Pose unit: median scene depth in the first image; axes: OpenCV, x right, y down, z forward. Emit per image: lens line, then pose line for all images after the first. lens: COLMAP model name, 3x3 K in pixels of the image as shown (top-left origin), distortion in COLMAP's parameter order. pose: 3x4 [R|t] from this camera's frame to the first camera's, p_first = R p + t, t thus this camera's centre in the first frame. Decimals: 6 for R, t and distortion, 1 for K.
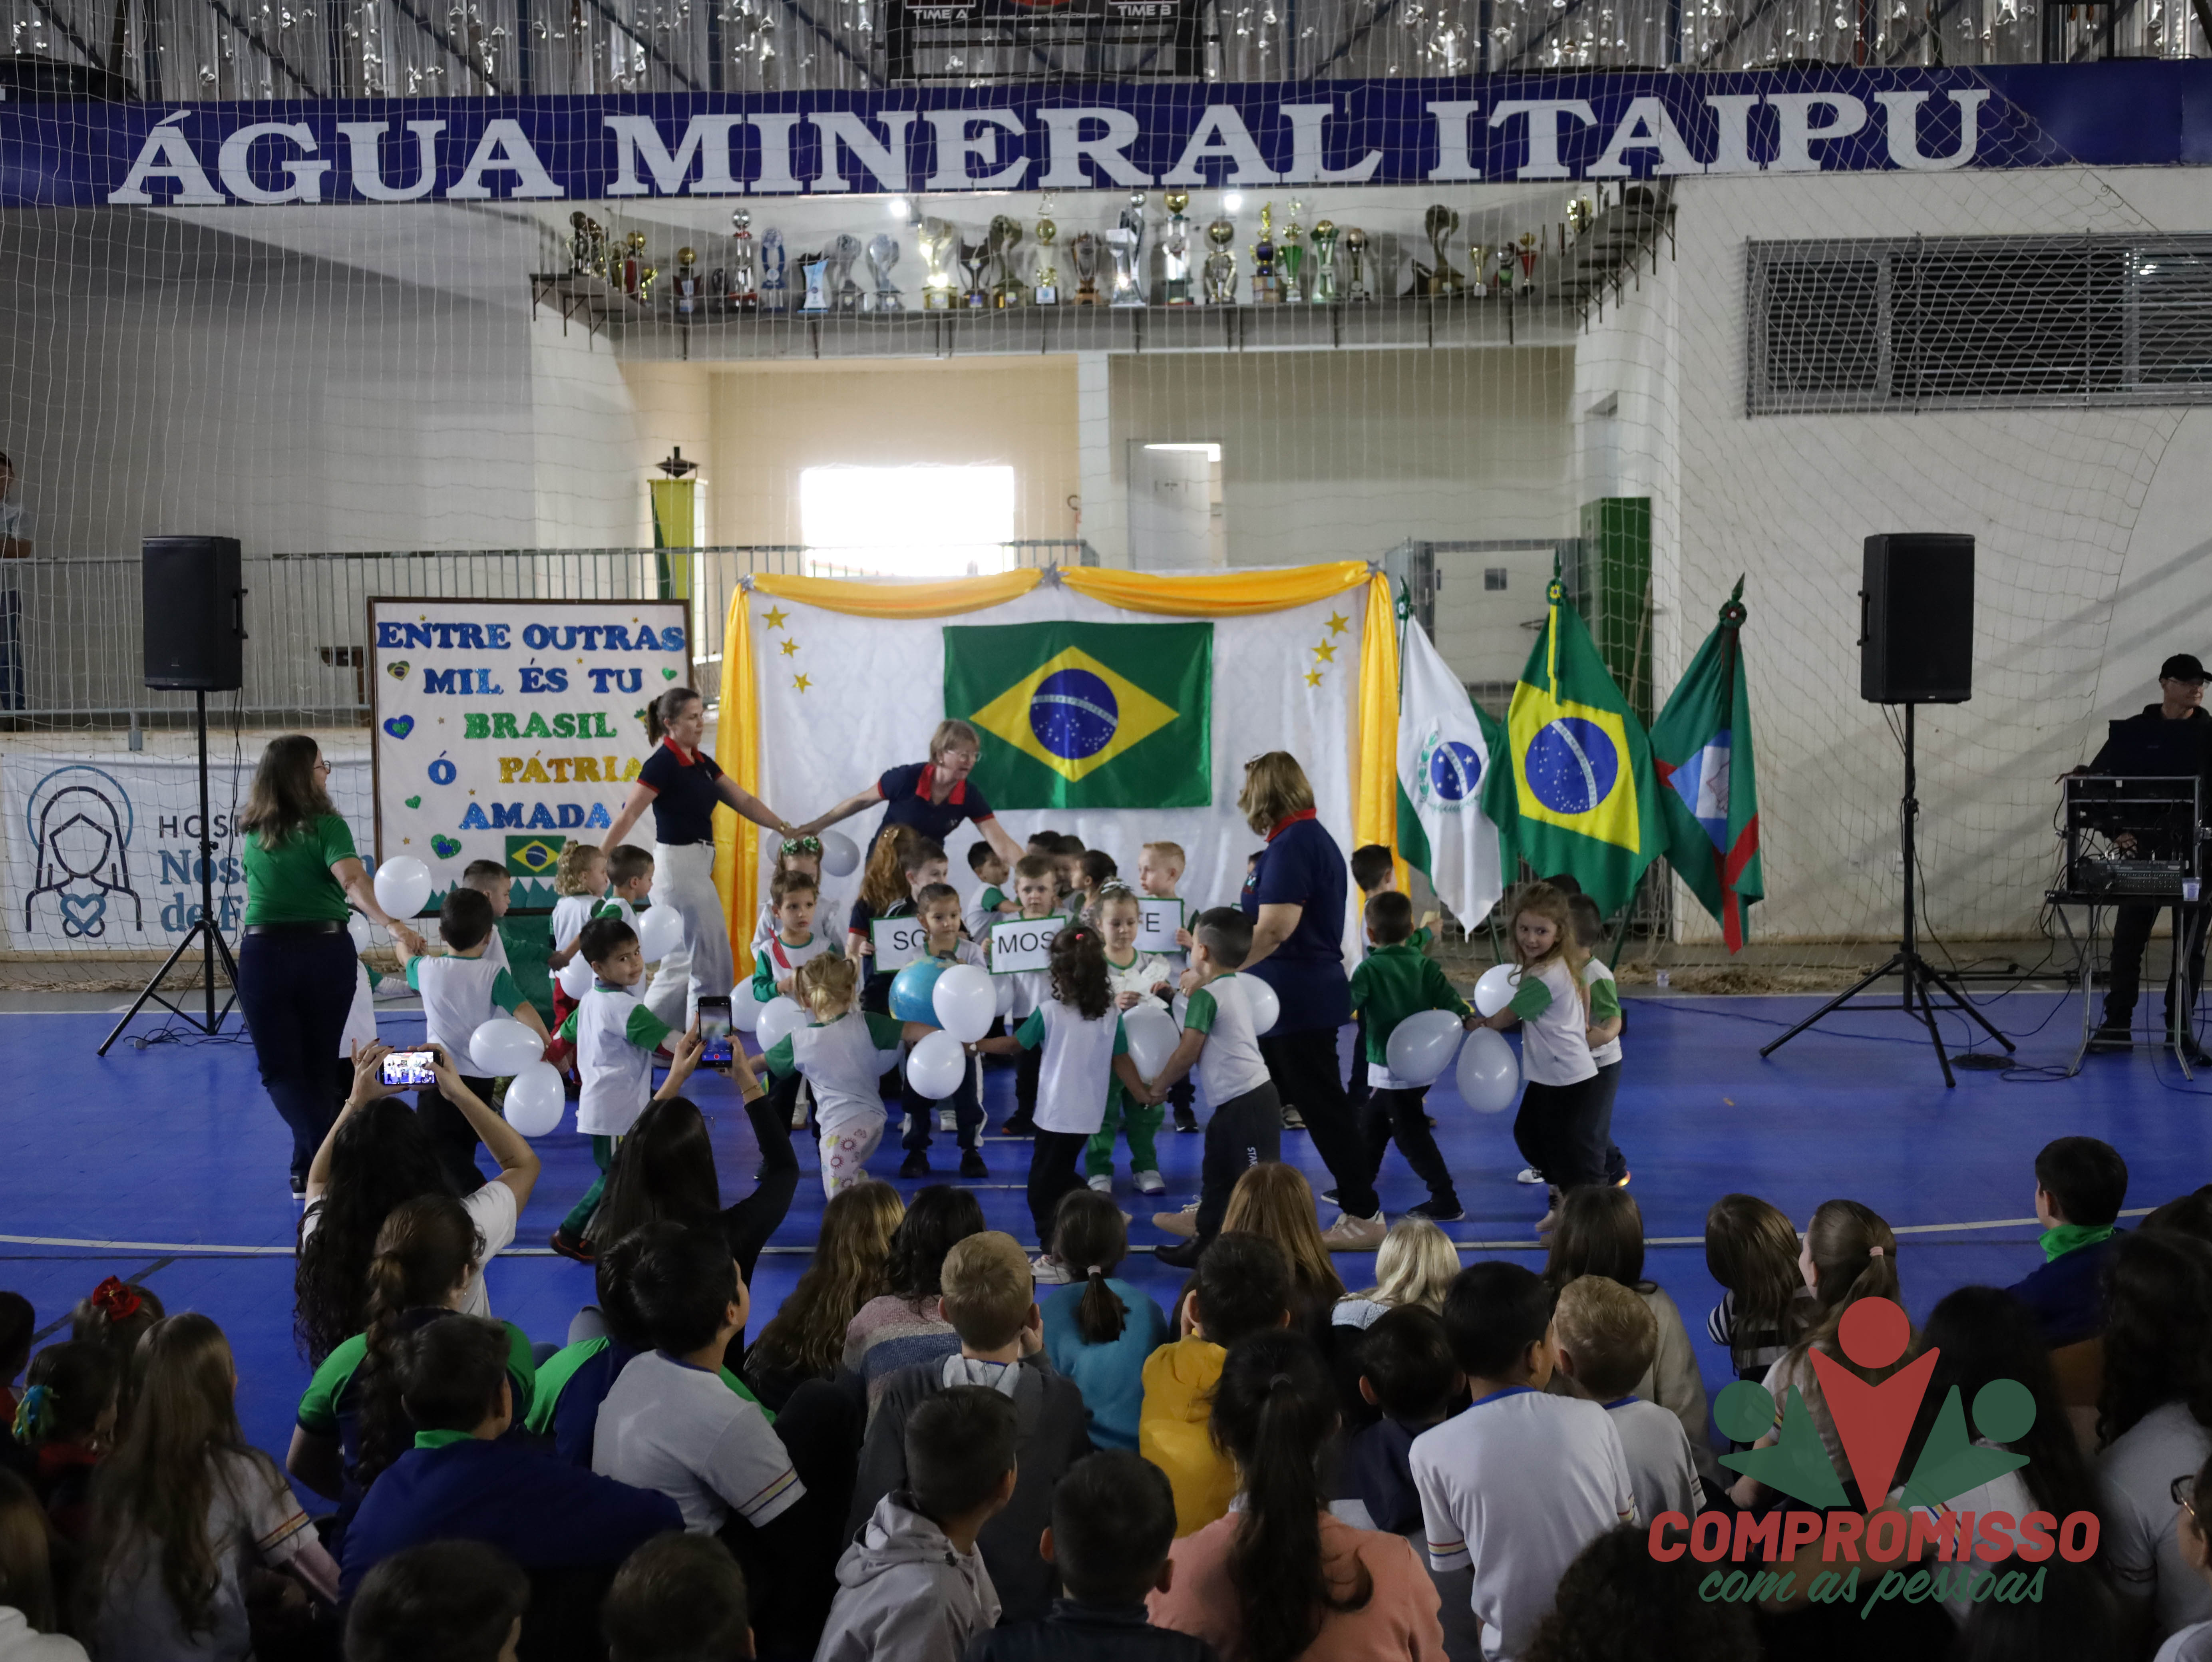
lens RADIAL K [[2805.3, 0, 1100.5], [0, 2805.3, 819.8], [0, 0, 1]] dist [0.010385, 0.000000]
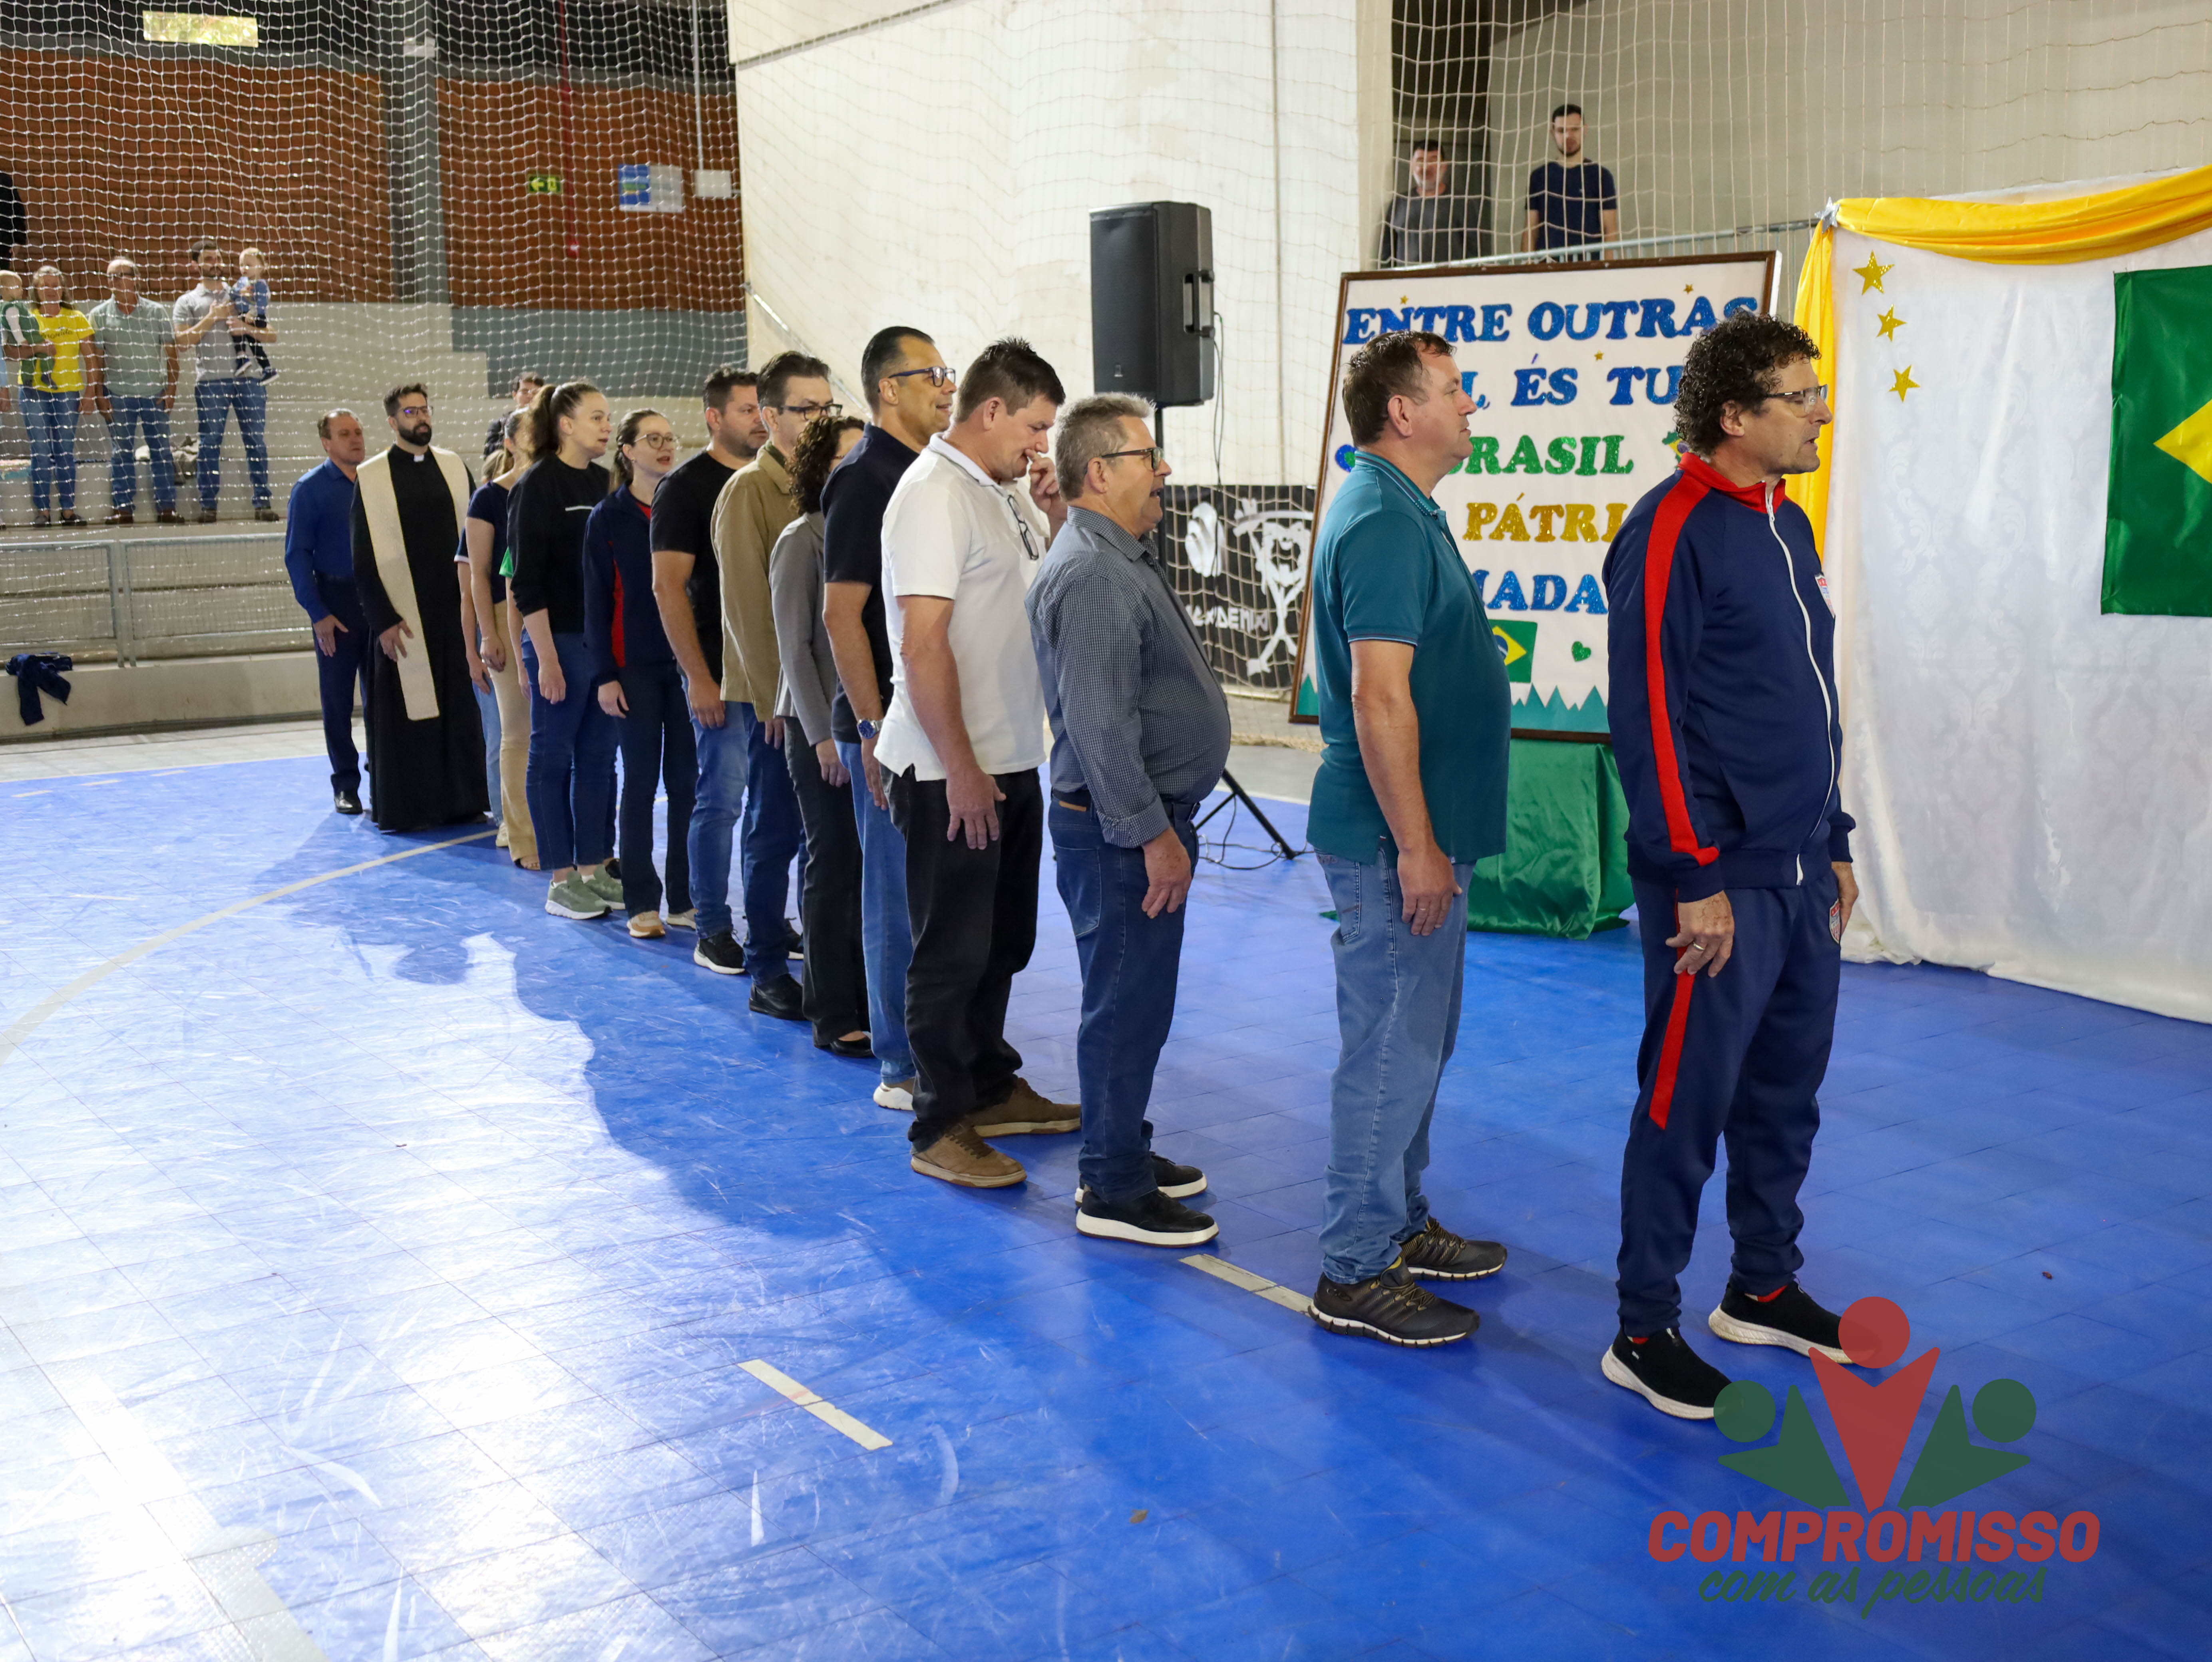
lens RADIAL K [[2608.0, 0, 1143.8], [0, 2608.0, 816.0], [0, 0, 1]] dist [0.009814, 0.000000]
pose [[0.589625, 0.114779, -0.799480, 0.250169], [-0.028361, 0.992183, 0.121529, -0.020794], [0.807179, -0.048983, 0.588271, 0.543569]]
